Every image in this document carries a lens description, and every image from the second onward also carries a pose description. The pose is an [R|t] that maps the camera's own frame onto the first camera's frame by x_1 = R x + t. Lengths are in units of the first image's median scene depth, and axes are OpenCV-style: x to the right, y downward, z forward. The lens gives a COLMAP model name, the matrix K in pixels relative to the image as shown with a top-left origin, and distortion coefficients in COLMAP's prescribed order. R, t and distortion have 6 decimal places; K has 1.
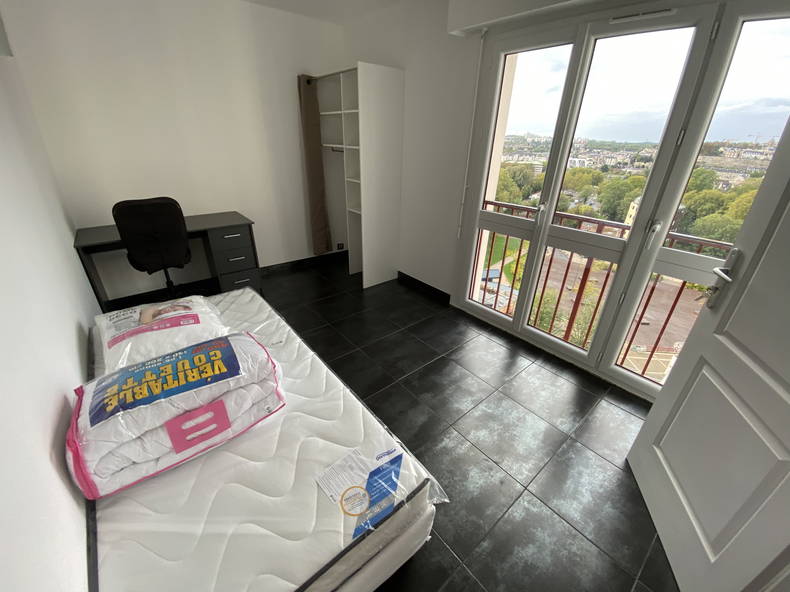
lens RADIAL K [[325.7, 0, 393.7], [0, 325.7, 291.8], [0, 0, 1]] dist [0.039241, -0.029860]
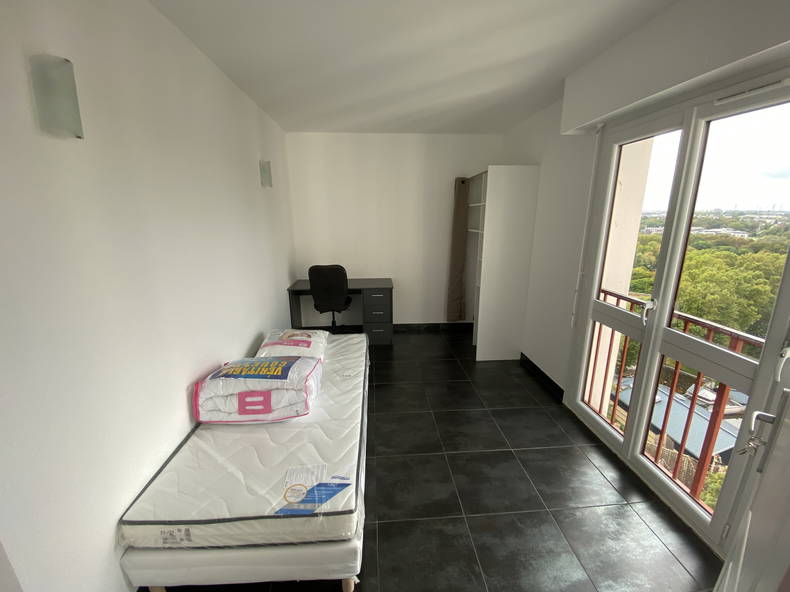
lens RADIAL K [[325.7, 0, 393.7], [0, 325.7, 291.8], [0, 0, 1]] dist [0.039241, -0.029860]
pose [[0.805023, 0.110966, -0.582773, 0.415127], [-0.232804, 0.962641, -0.138291, -0.024511], [0.545655, 0.247000, 0.800782, -0.019242]]
